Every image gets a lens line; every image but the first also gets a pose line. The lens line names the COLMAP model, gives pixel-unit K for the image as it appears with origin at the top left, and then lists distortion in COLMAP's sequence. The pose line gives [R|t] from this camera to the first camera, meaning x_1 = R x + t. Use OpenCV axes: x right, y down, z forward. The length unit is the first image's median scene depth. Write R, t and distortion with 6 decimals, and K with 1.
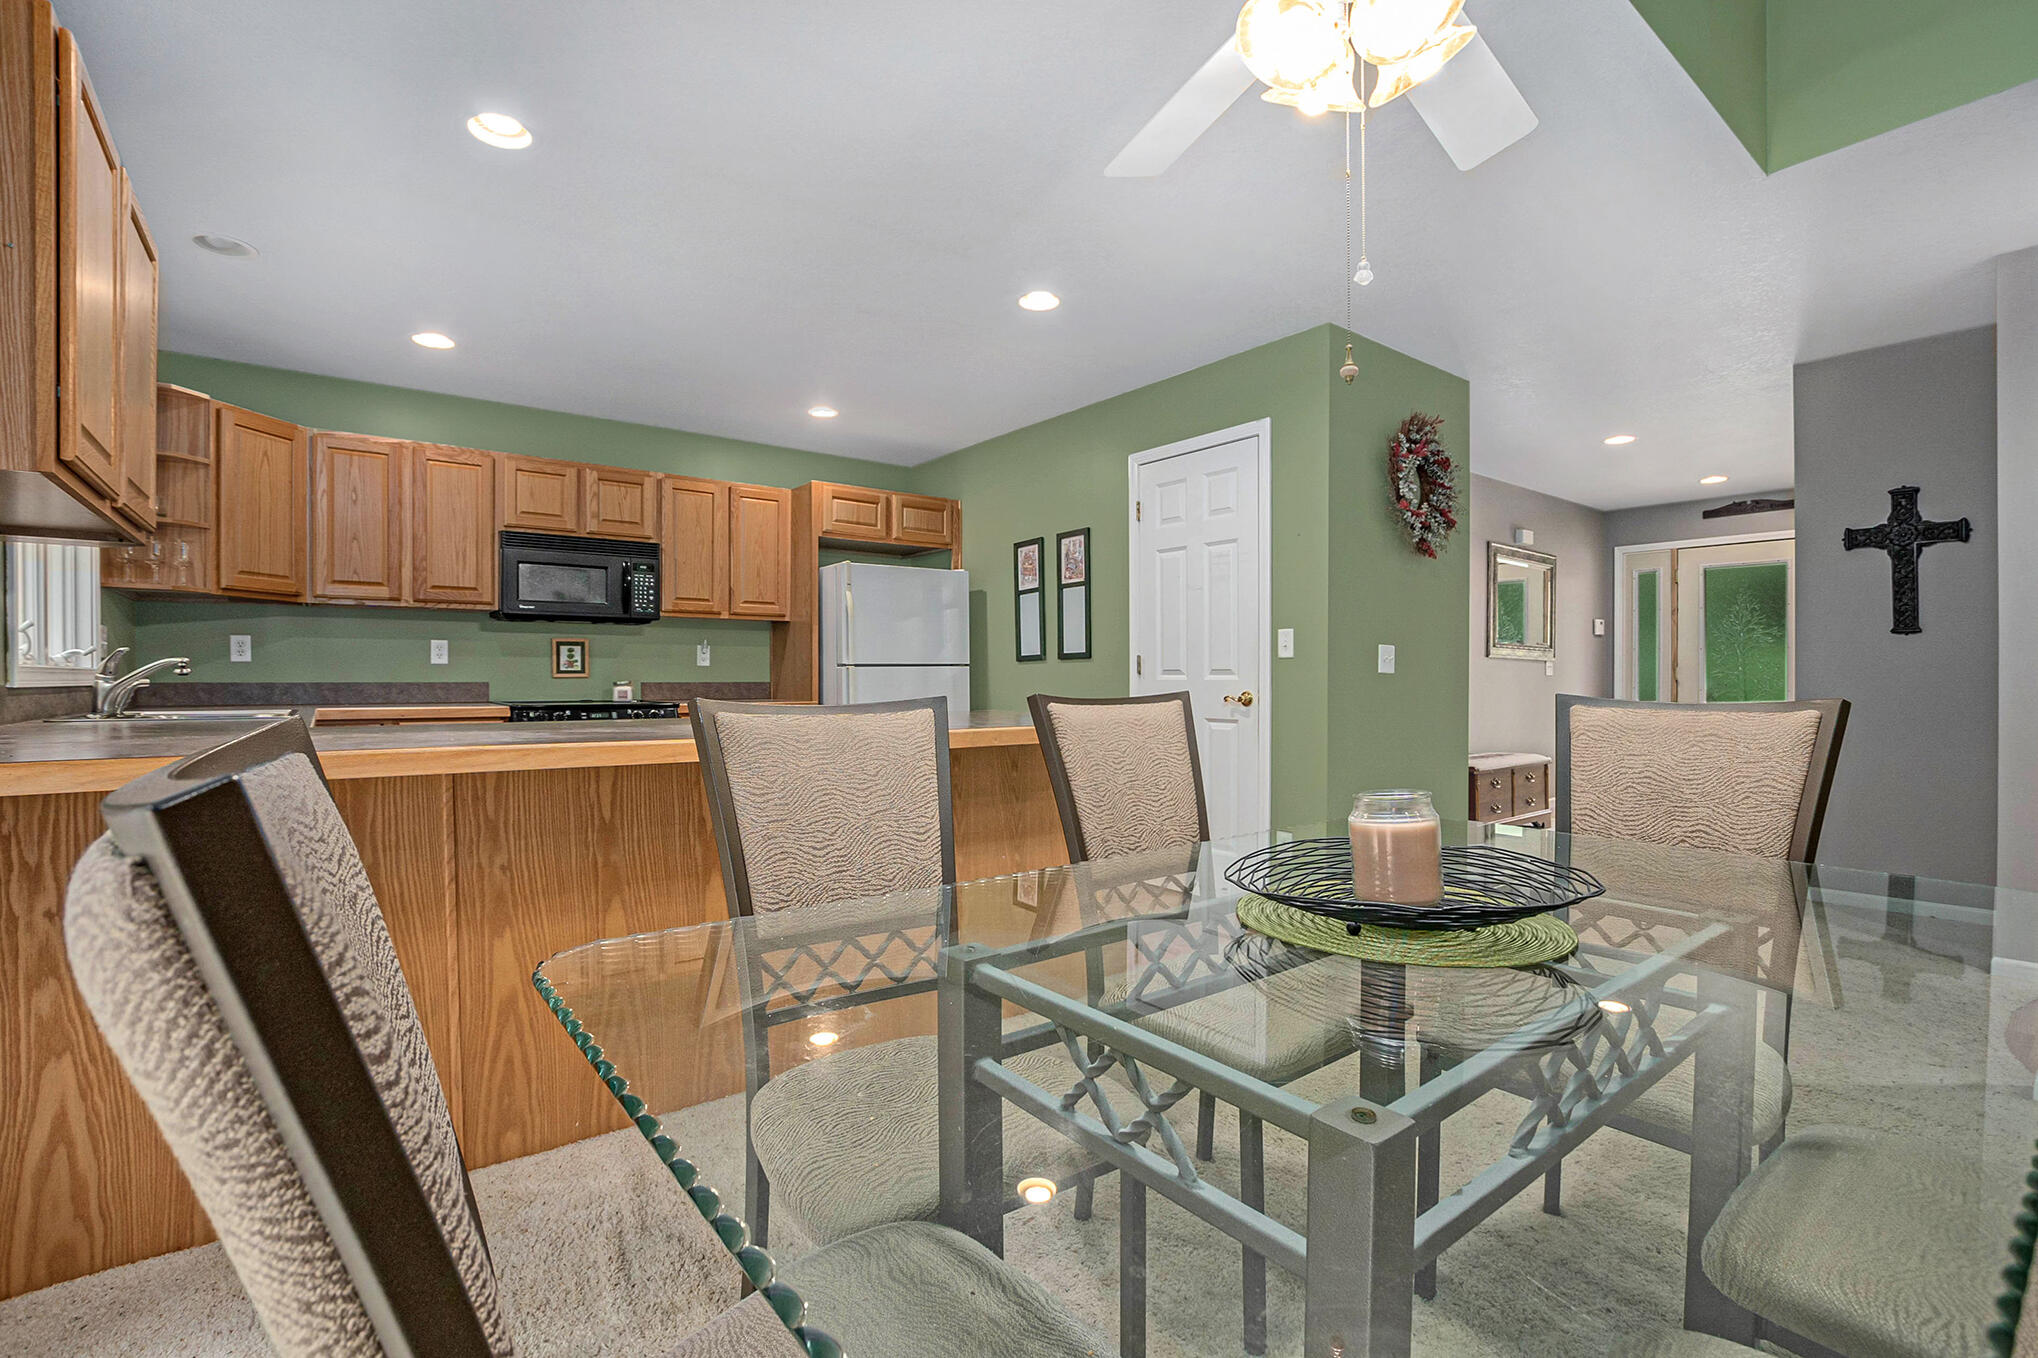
lens RADIAL K [[922.8, 0, 983.0], [0, 922.8, 680.2], [0, 0, 1]] dist [-0.001586, -0.000338]
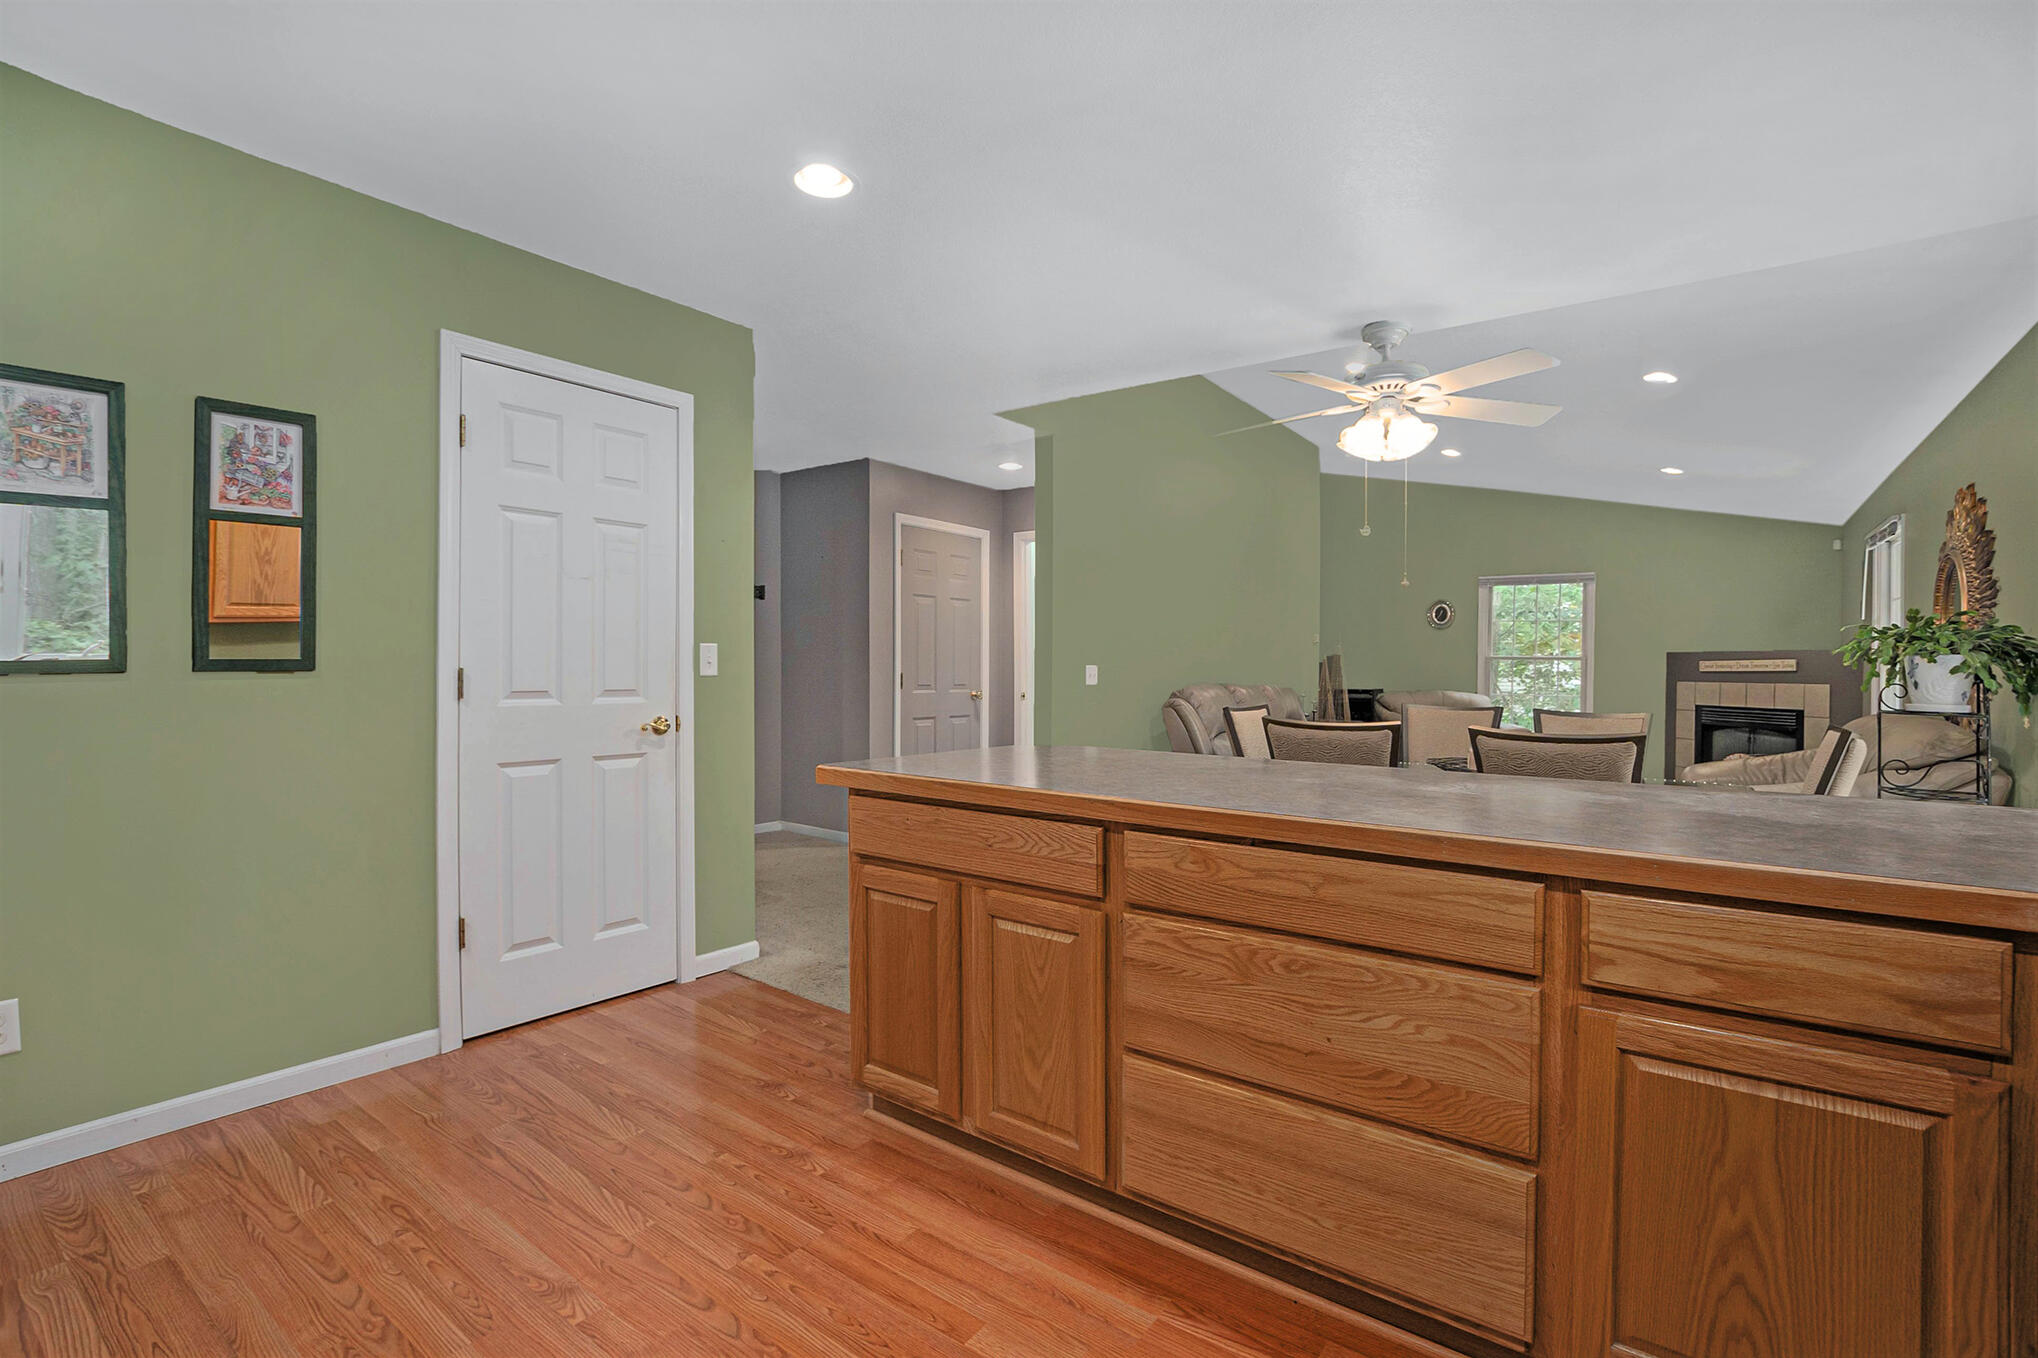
lens RADIAL K [[933.8, 0, 1016.3], [0, 933.8, 670.7], [0, 0, 1]] dist [-0.010373, 0.000130]
pose [[-0.298621, -0.011243, 0.954305, -0.503544], [-0.006202, 0.999932, 0.009840, -0.032369], [-0.954352, -0.002980, -0.298671, 0.798567]]
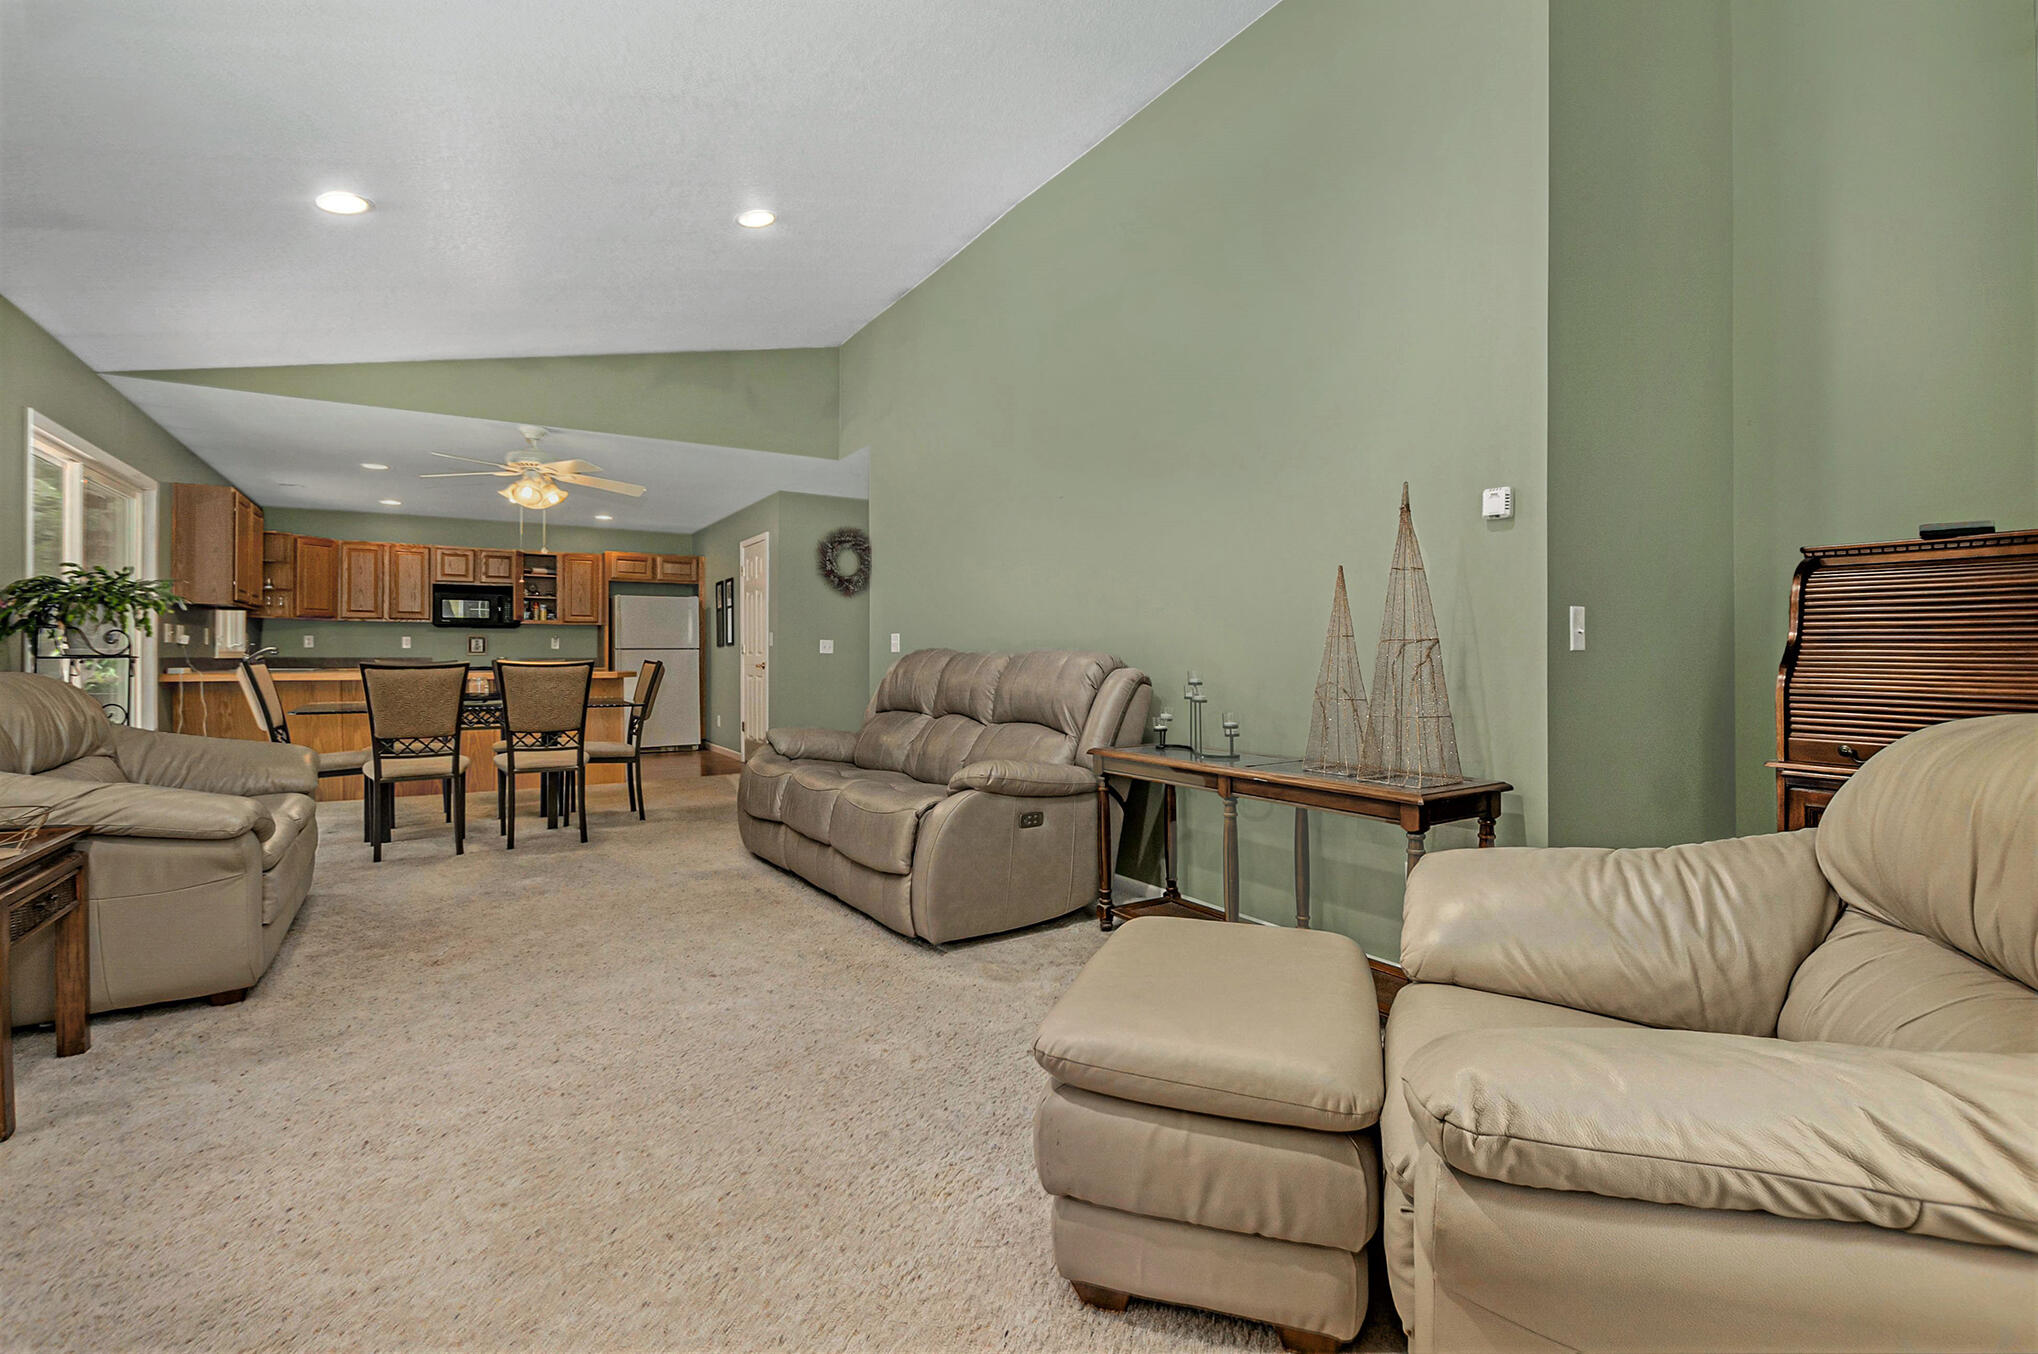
lens RADIAL K [[904.2, 0, 1022.2], [0, 904.2, 645.8], [0, 0, 1]] dist [-0.000981, -0.000164]
pose [[0.998036, -0.000314, -0.062638, 0.856482], [-0.000782, 0.999847, -0.017479, 0.009975], [0.062634, 0.017494, 0.997883, -0.863722]]
